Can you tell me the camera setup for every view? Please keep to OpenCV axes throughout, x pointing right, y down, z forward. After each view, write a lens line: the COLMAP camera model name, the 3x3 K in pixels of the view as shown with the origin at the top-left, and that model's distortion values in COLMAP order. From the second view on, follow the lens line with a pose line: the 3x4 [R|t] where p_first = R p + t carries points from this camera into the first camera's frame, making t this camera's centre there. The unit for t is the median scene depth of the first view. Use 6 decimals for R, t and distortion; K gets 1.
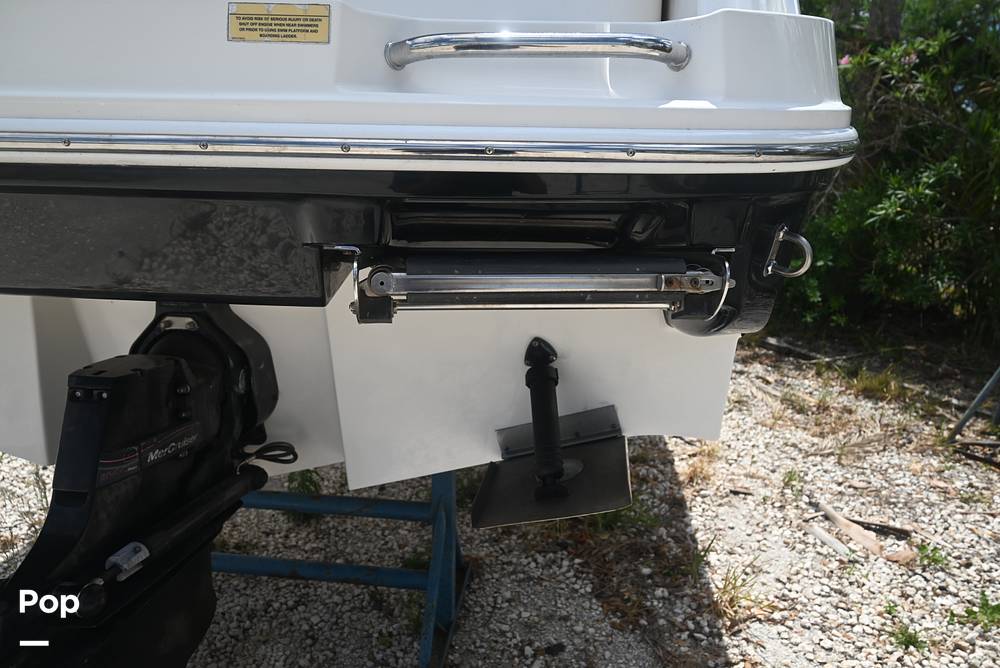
lens RADIAL K [[676.6, 0, 505.9], [0, 676.6, 332.0], [0, 0, 1]] dist [-0.005381, 0.000473]
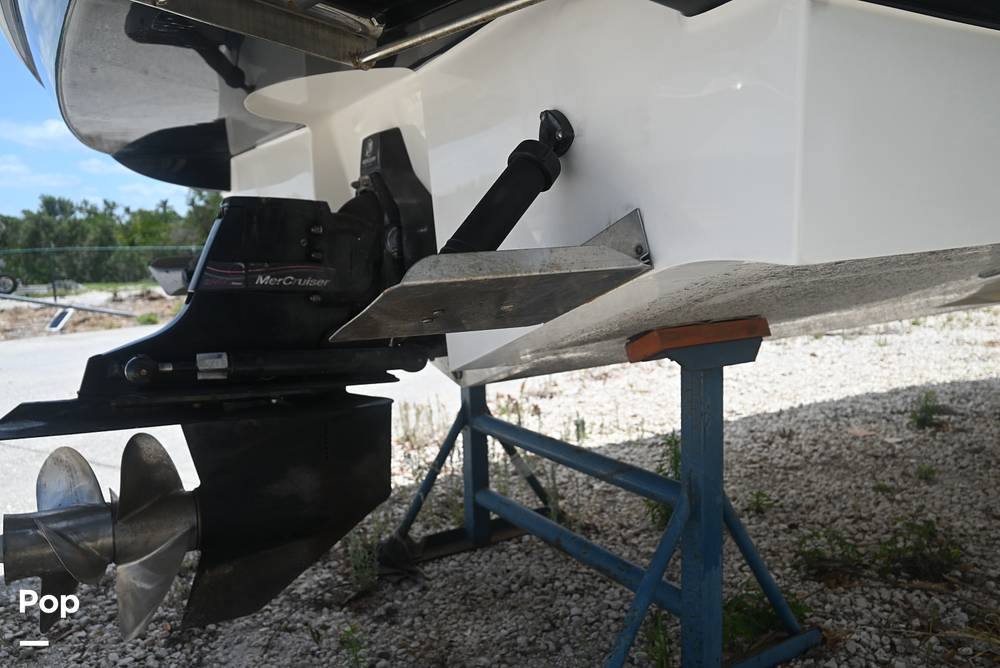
lens RADIAL K [[750.6, 0, 496.6], [0, 750.6, 329.5], [0, 0, 1]] dist [-0.009442, 0.005584]
pose [[0.605650, 0.048451, -0.794255, 0.349815], [-0.139911, 0.989079, -0.046352, 0.151142], [0.783335, 0.139198, 0.605814, 0.346177]]
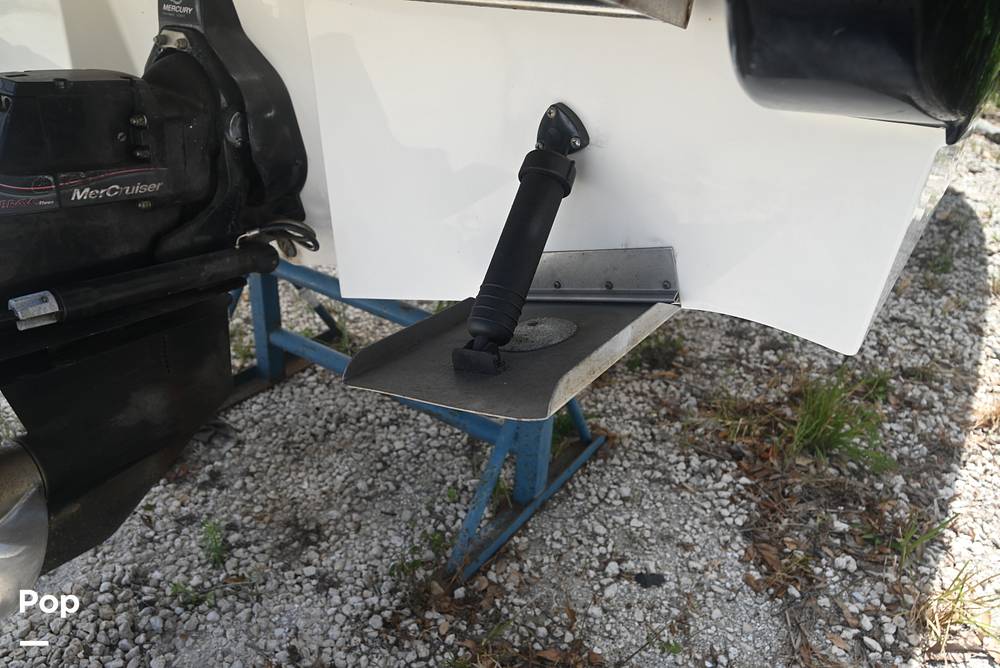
lens RADIAL K [[750.6, 0, 496.6], [0, 750.6, 329.5], [0, 0, 1]] dist [-0.009442, 0.005584]
pose [[0.881034, 0.239541, -0.407920, 0.185408], [-0.143072, 0.956860, 0.252883, 0.023519], [0.450898, -0.164436, 0.877298, 0.238917]]
